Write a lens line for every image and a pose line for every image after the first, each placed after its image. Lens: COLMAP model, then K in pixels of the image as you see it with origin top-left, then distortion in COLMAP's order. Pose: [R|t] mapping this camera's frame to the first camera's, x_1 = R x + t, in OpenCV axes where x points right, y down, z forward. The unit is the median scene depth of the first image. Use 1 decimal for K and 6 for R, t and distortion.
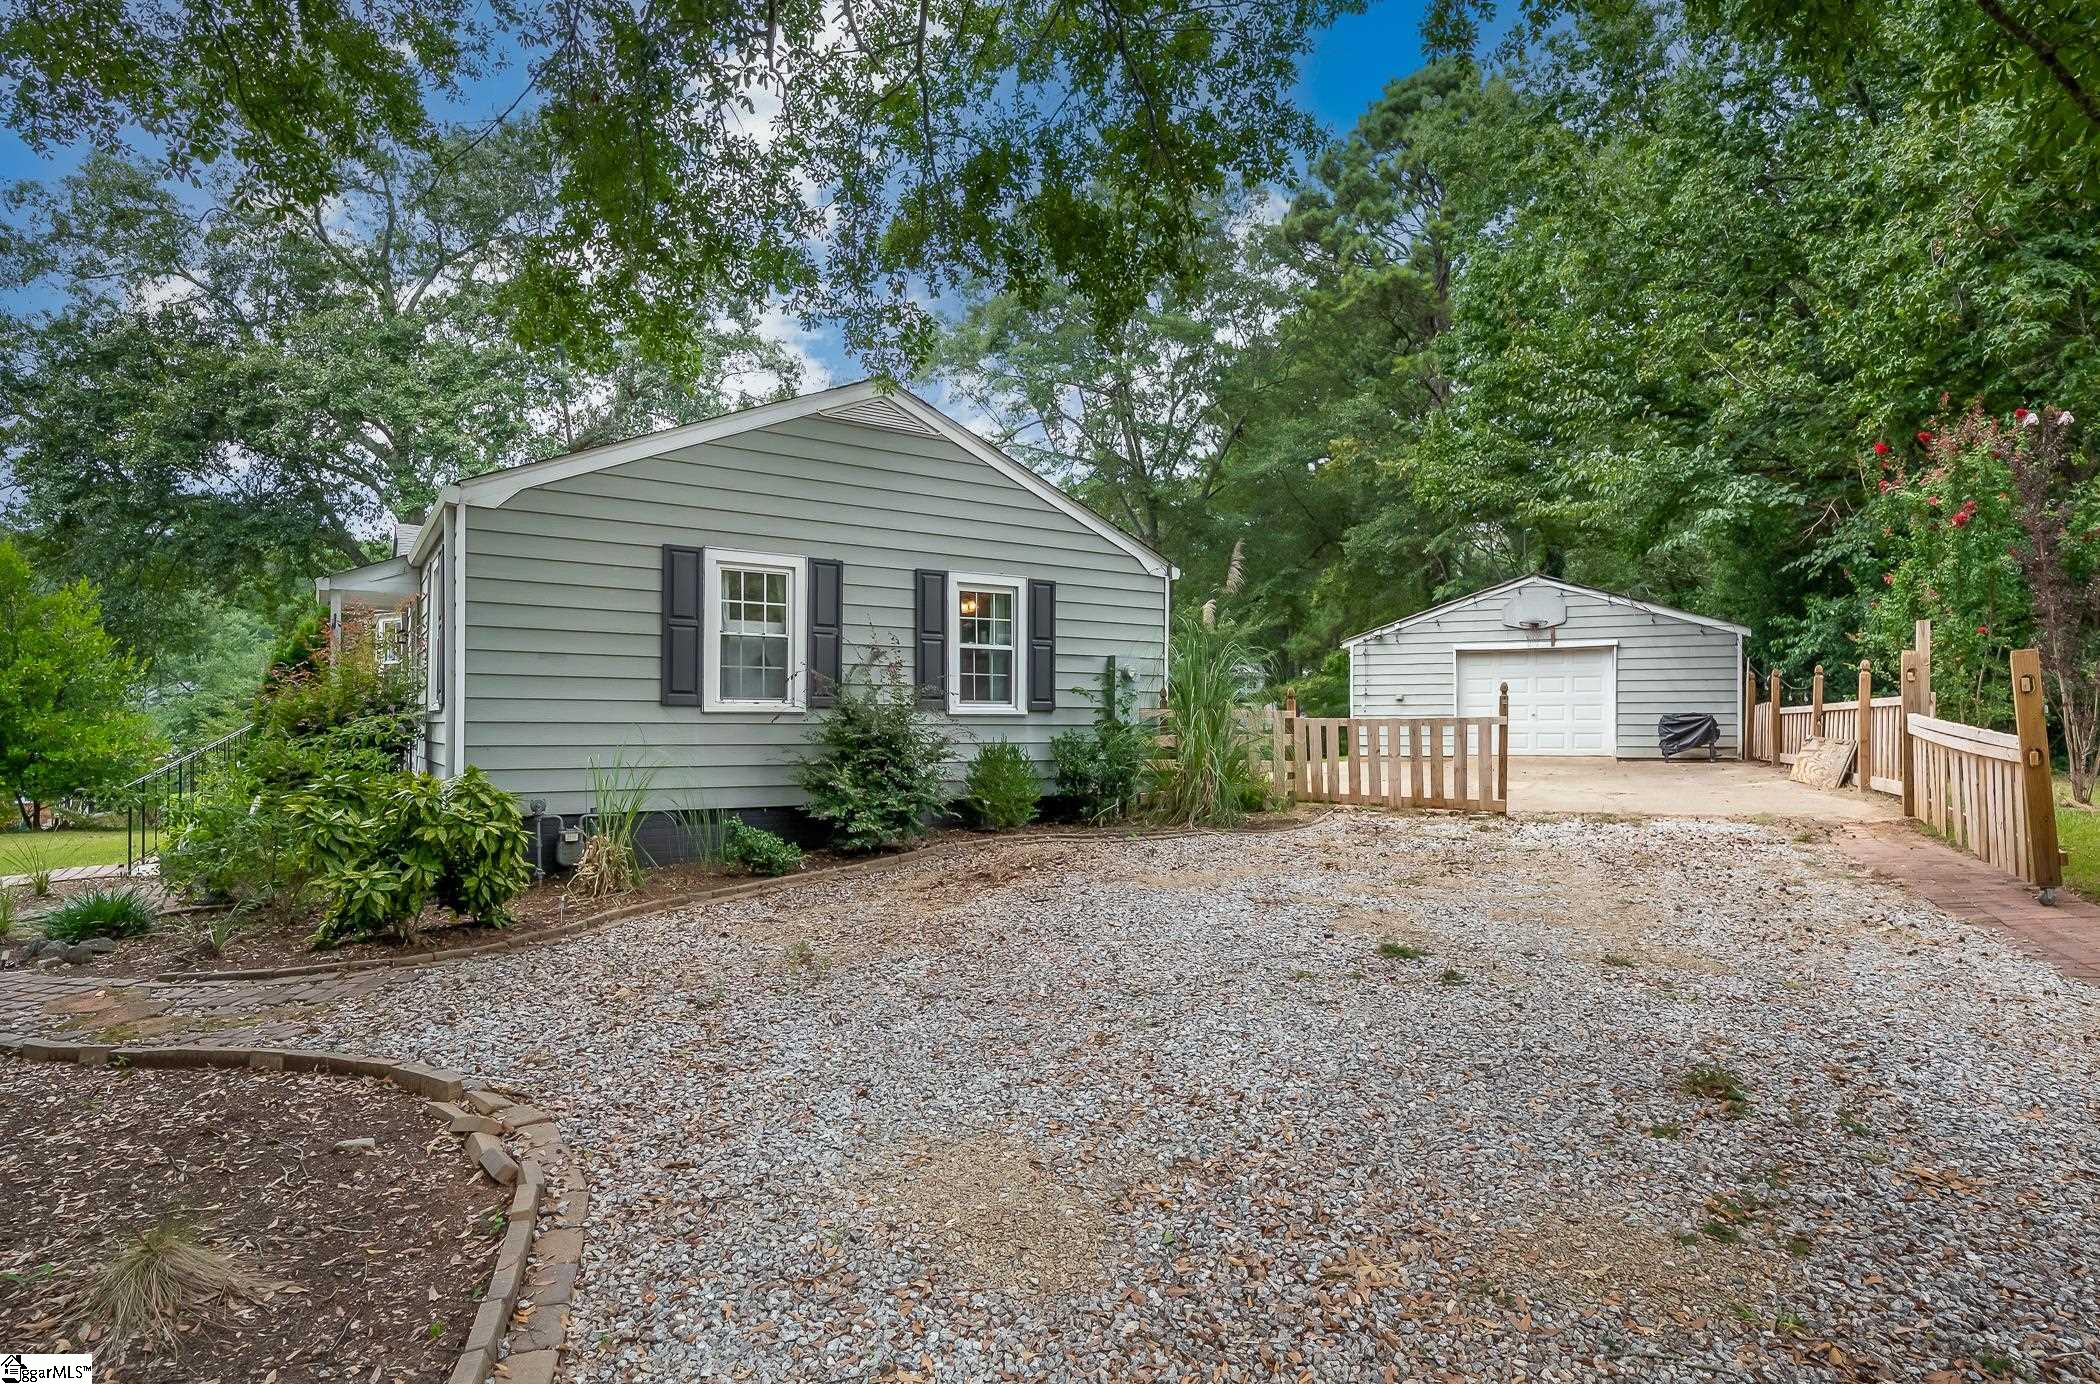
lens RADIAL K [[1091.0, 0, 1050.0], [0, 1091.0, 692.0], [0, 0, 1]] dist [-0.000095, -0.000012]
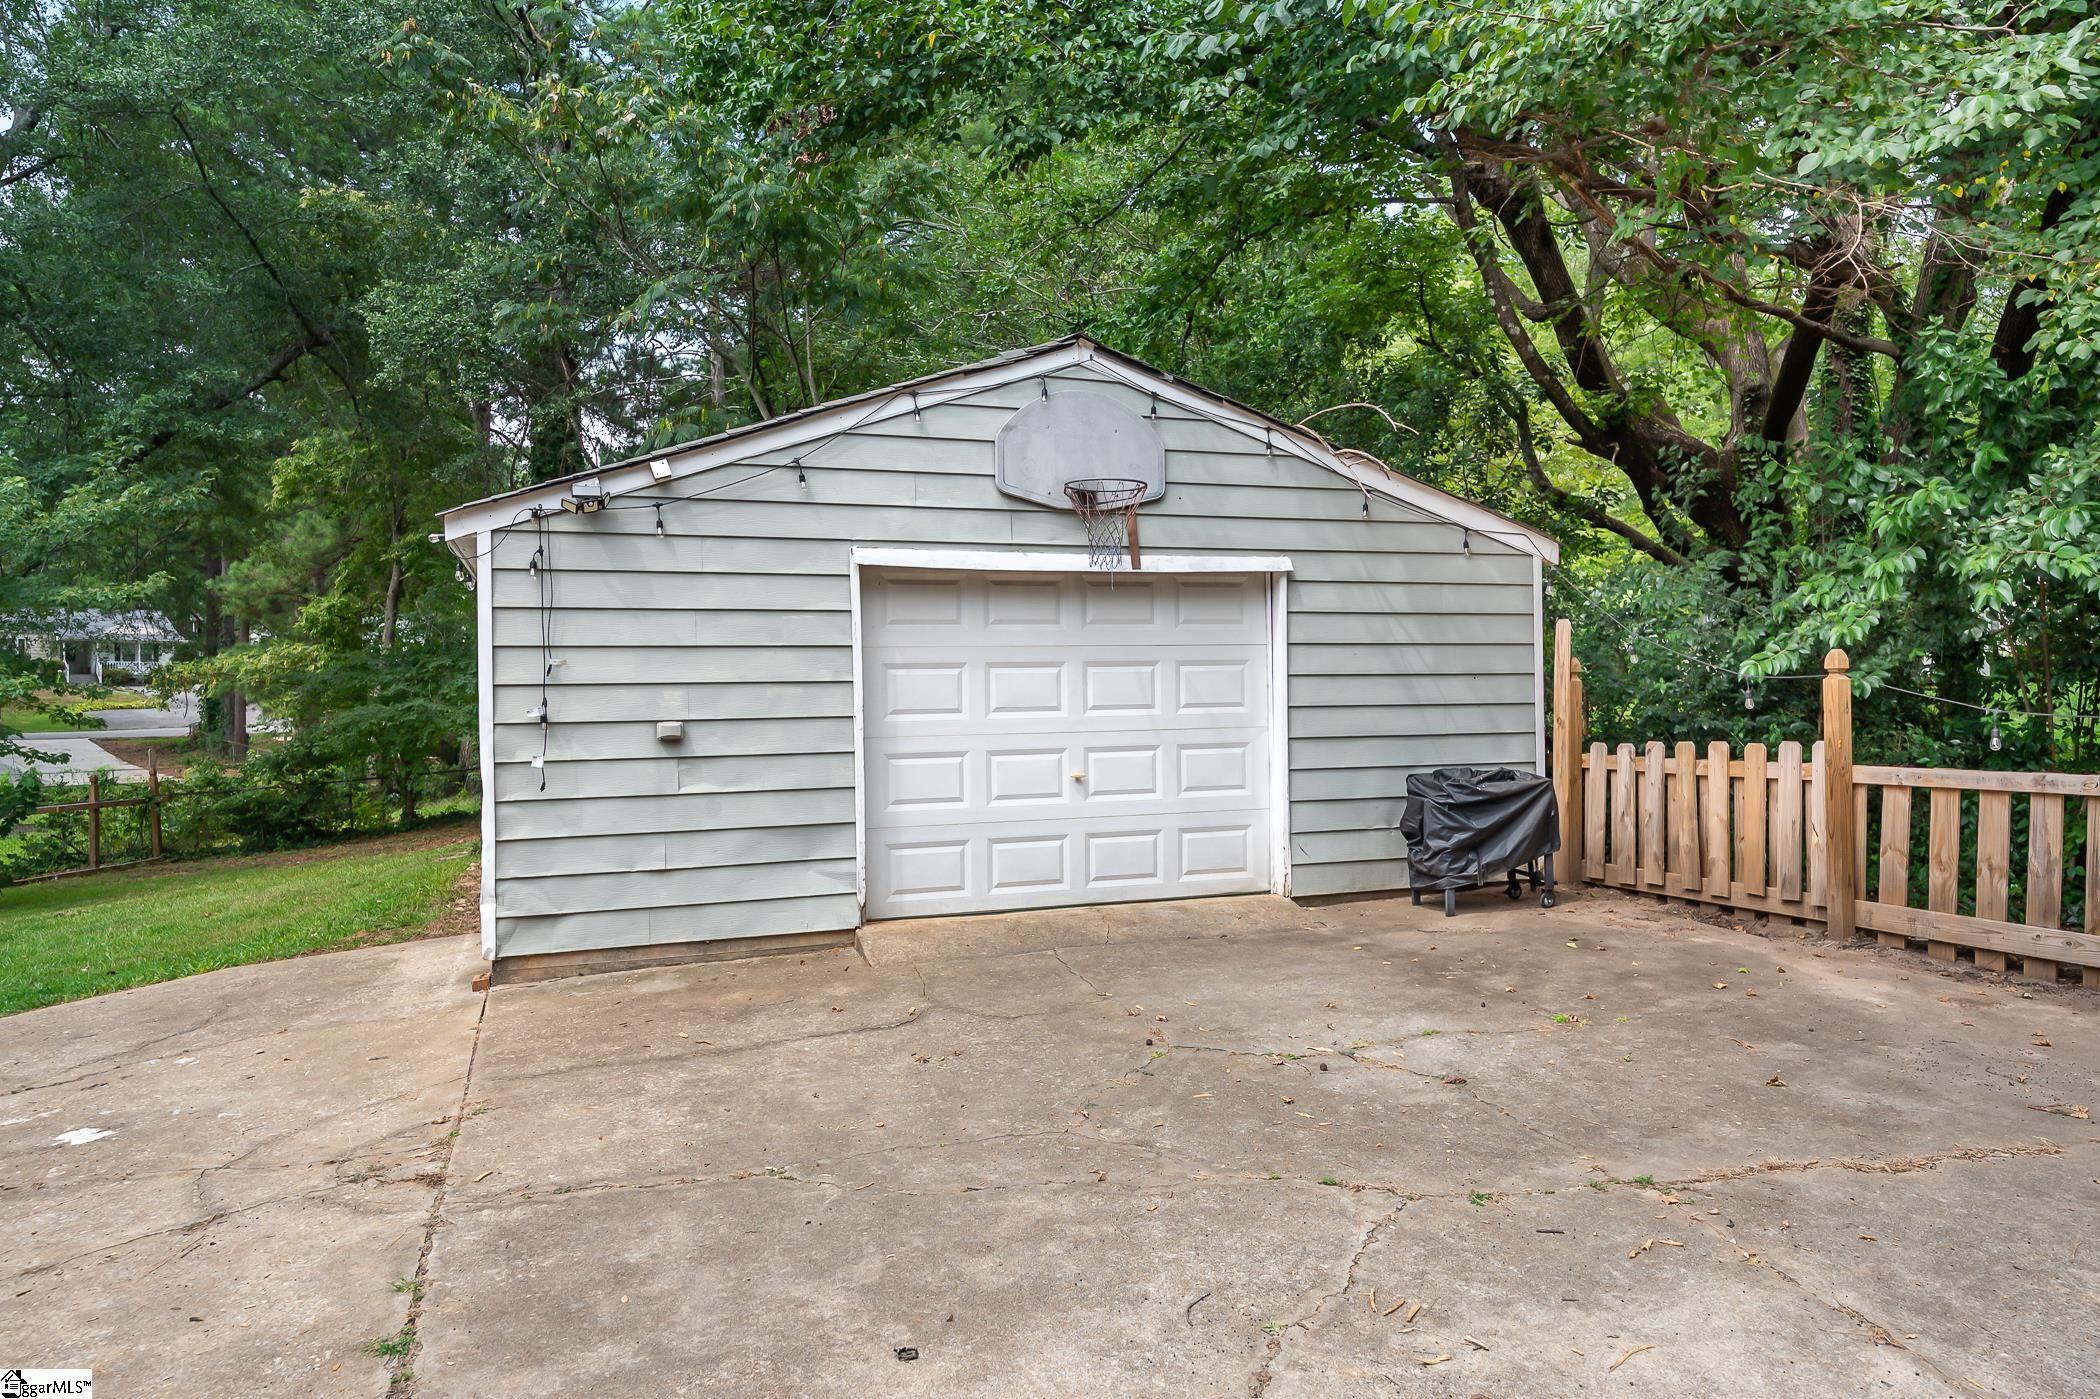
lens RADIAL K [[1412.8, 0, 1050.0], [0, 1412.8, 699.5], [0, 0, 1]] dist [0.000663, -0.000191]
pose [[0.735731, -0.008447, 0.677221, 0.158032], [-0.007201, 0.999768, 0.020294, -0.011385], [-0.677236, -0.019808, 0.735500, 0.706238]]
